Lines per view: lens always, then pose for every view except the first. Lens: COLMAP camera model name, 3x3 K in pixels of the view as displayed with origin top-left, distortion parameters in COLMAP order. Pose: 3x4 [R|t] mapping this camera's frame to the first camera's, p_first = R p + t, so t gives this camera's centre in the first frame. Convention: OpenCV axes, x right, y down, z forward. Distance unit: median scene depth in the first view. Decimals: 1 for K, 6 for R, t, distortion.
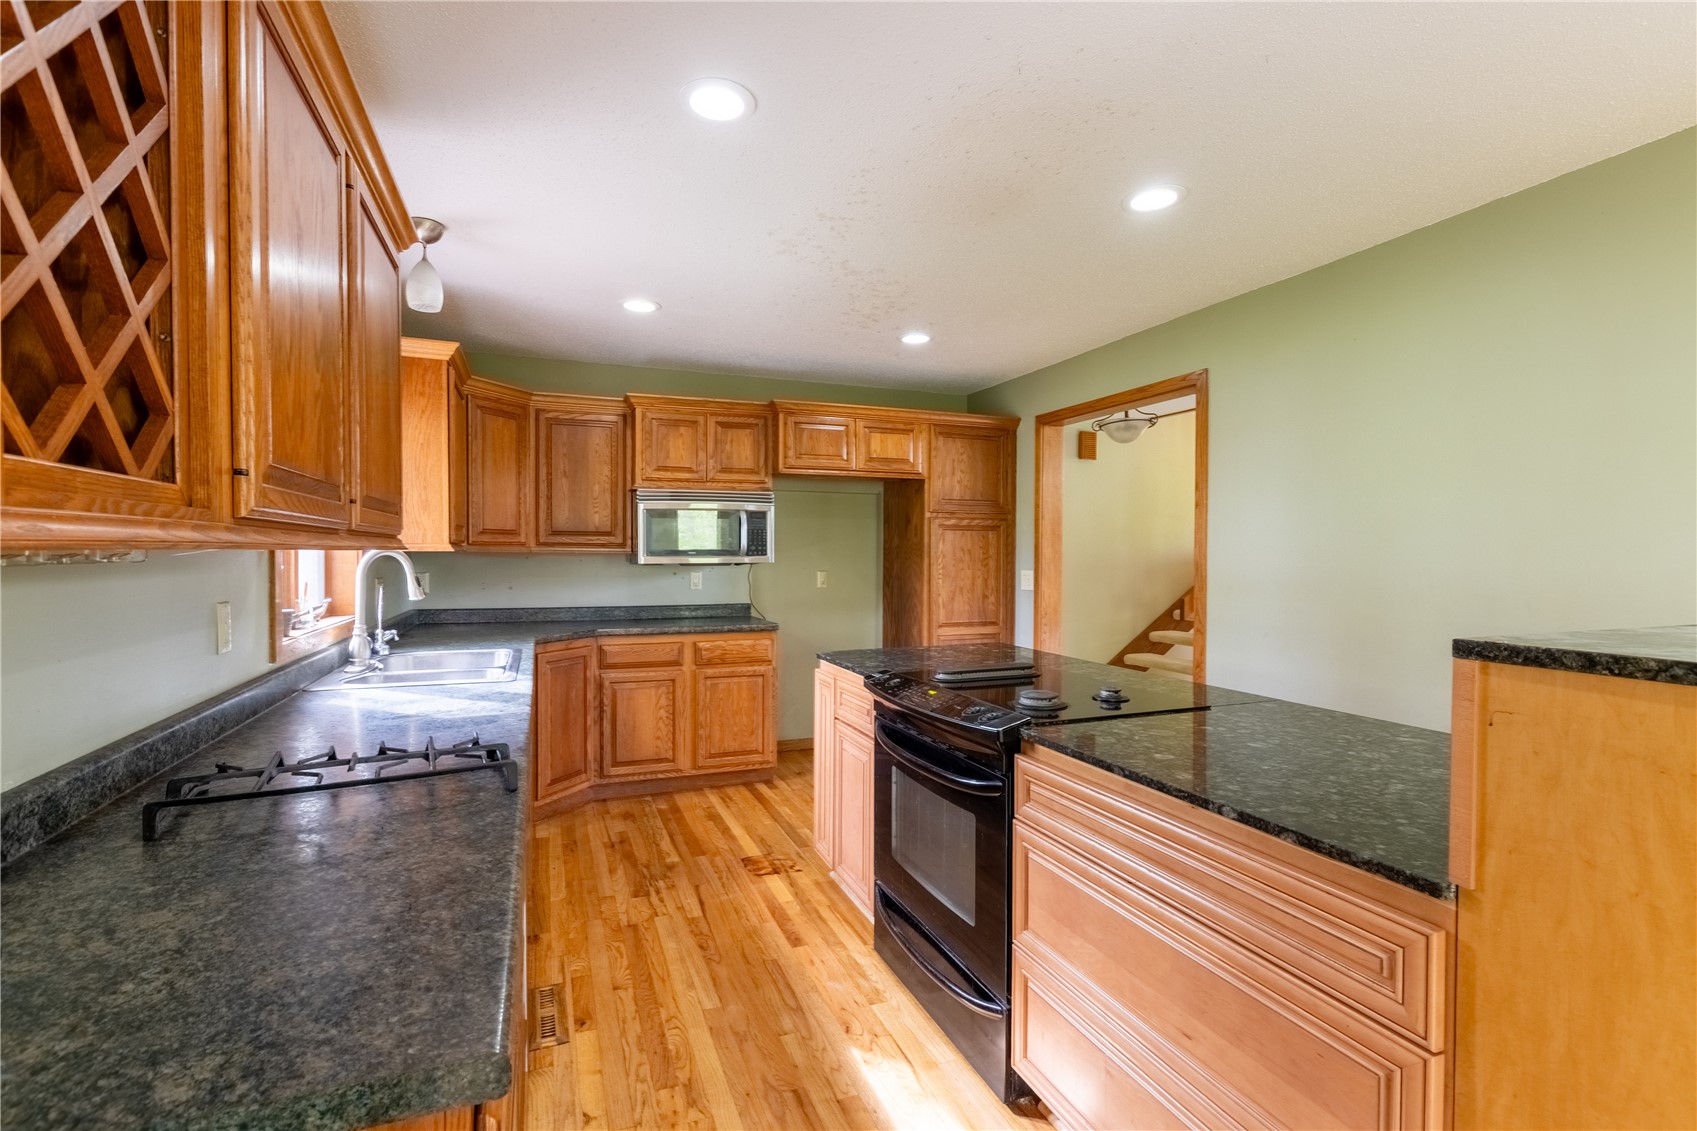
lens RADIAL K [[779.8, 0, 844.3], [0, 779.8, 568.0], [0, 0, 1]] dist [0.017442, 0.000174]
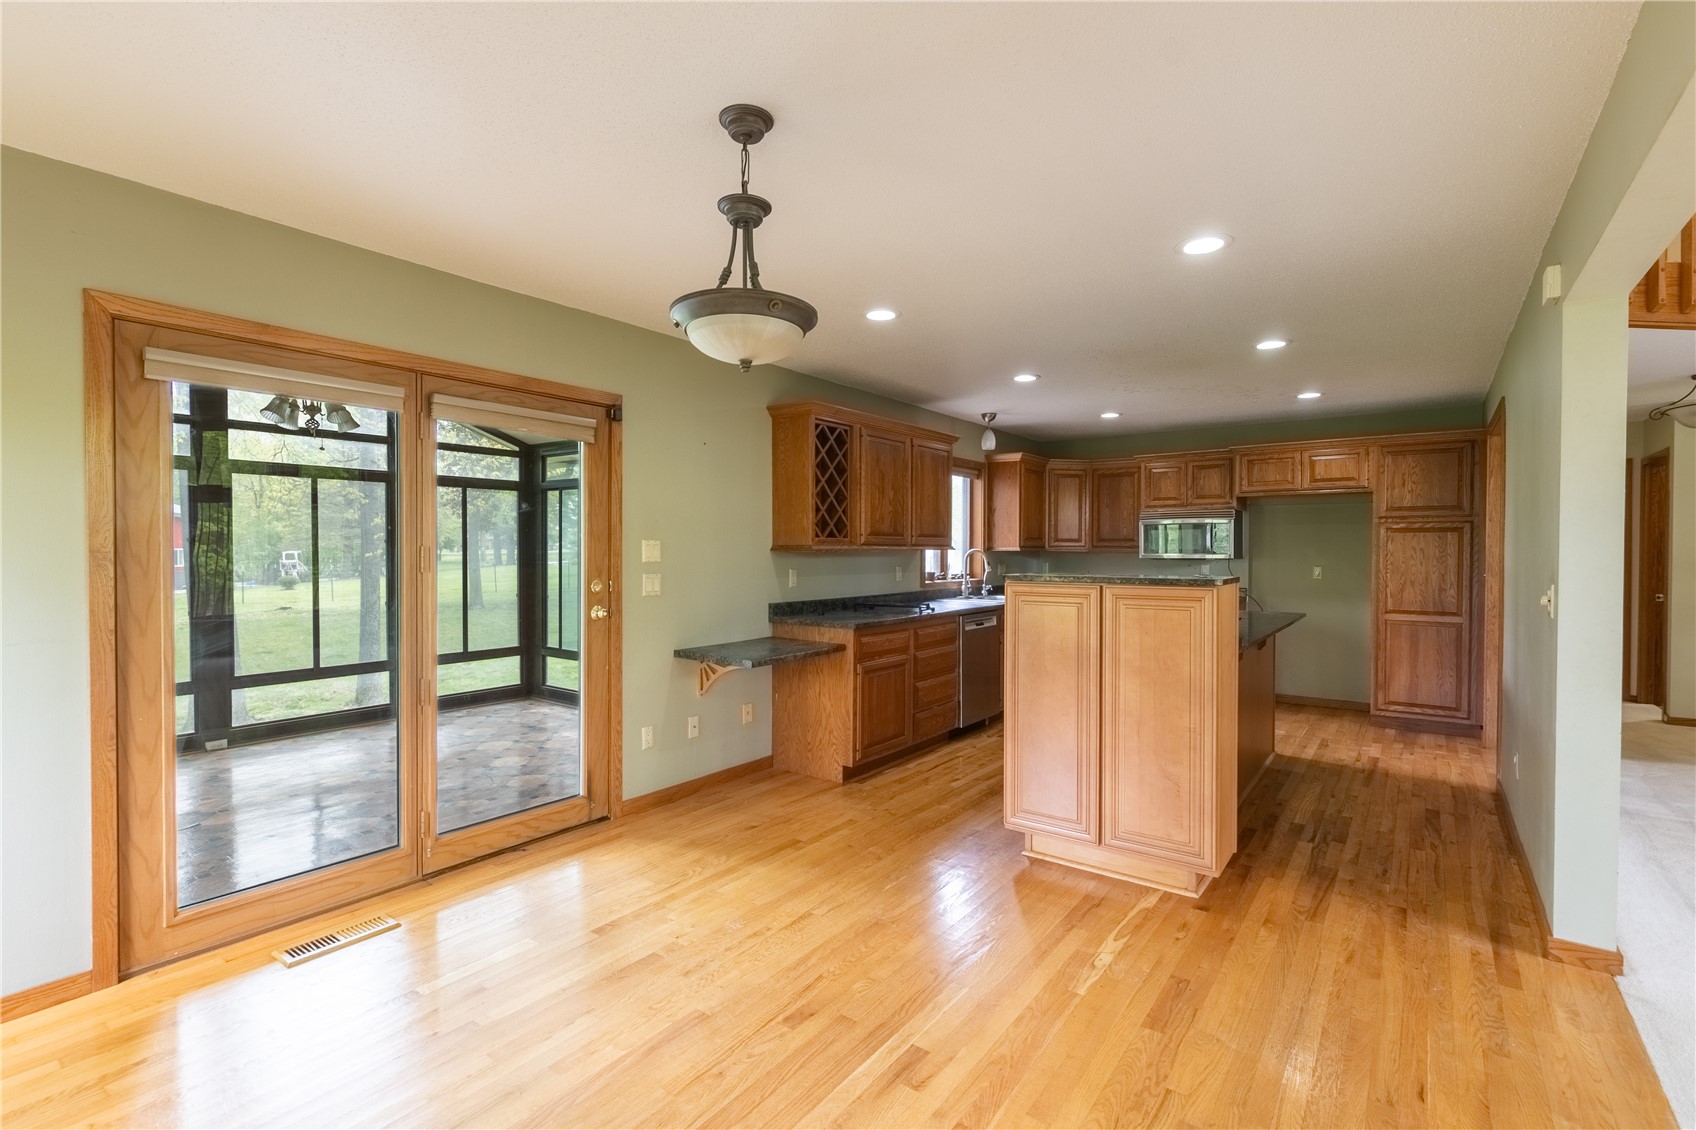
lens RADIAL K [[772.1, 0, 848.0], [0, 772.1, 565.0], [0, 0, 1]] dist [0.004501, 0.000415]
pose [[0.544833, 0.013994, -0.838428, 0.736752], [-0.017136, 0.999838, 0.005552, 0.009936], [0.838369, 0.011343, 0.544985, -0.387589]]
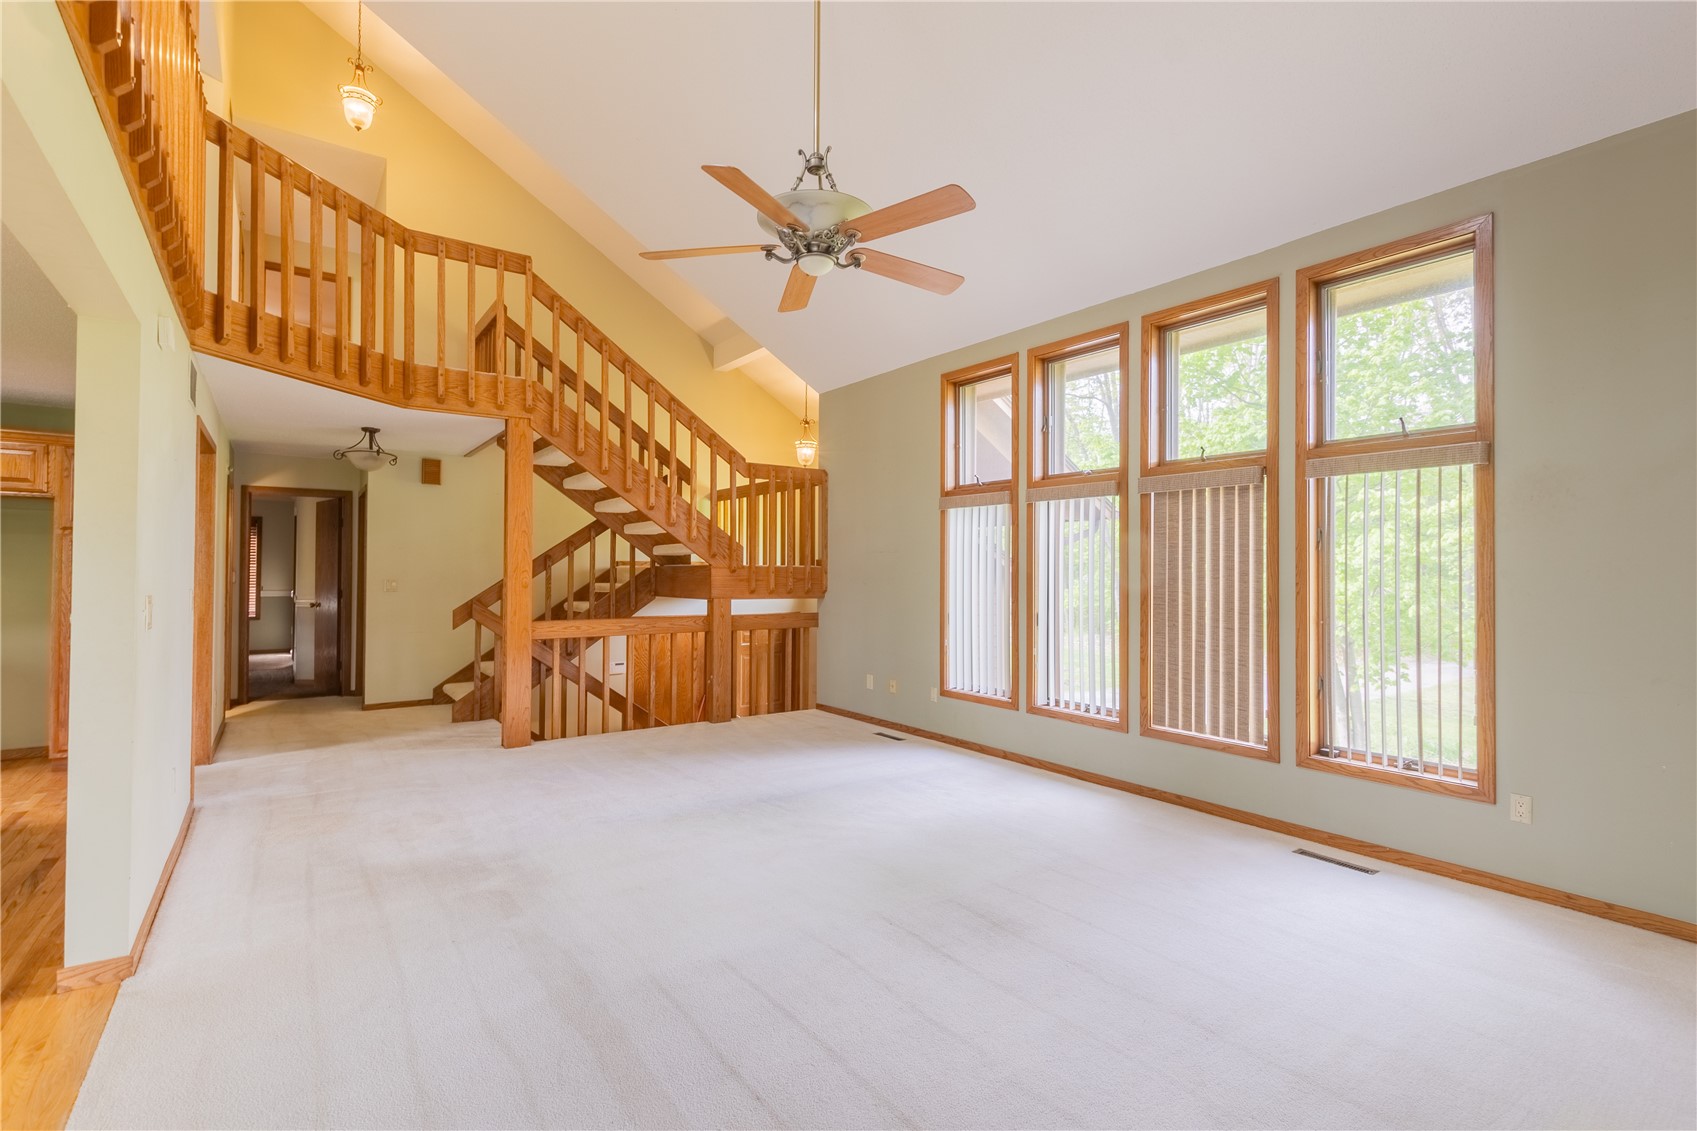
lens RADIAL K [[772.5, 0, 848.5], [0, 772.5, 565.5], [0, 0, 1]] dist [0.004501, 0.000415]
pose [[0.963220, 0.007429, 0.268611, 0.932640], [0.000539, 0.999562, -0.029578, 0.010663], [-0.268714, 0.028635, 0.962794, -0.323041]]
